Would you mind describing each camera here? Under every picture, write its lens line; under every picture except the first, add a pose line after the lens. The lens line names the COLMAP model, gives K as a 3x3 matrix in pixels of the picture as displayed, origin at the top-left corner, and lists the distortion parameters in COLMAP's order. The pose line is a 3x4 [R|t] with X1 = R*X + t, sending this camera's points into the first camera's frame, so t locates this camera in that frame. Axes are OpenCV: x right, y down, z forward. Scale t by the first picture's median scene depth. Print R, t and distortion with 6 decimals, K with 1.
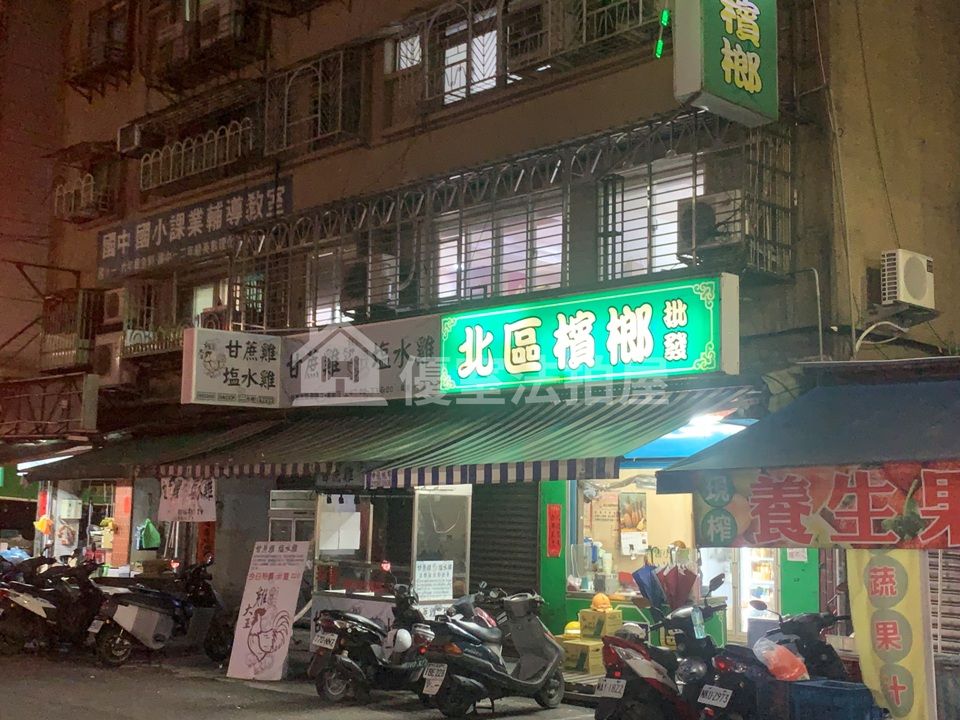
lens RADIAL K [[1287.2, 0, 473.6], [0, 1287.2, 328.3], [0, 0, 1]] dist [0.137613, -0.314004]
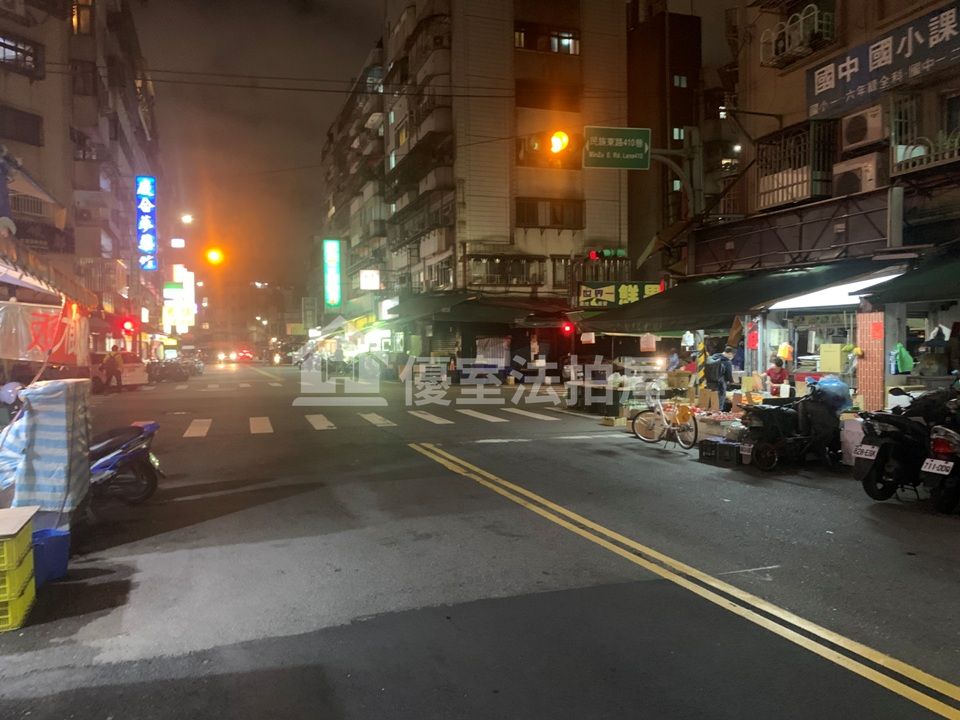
lens RADIAL K [[728.2, 0, 480.0], [0, 728.2, 360.0], [0, 0, 1]] dist [-0.006900, -0.009614]
pose [[0.920866, -0.022512, -0.389229, -0.328799], [0.084664, 0.986055, 0.143272, 0.051355], [0.380576, -0.164888, 0.909931, 0.362240]]
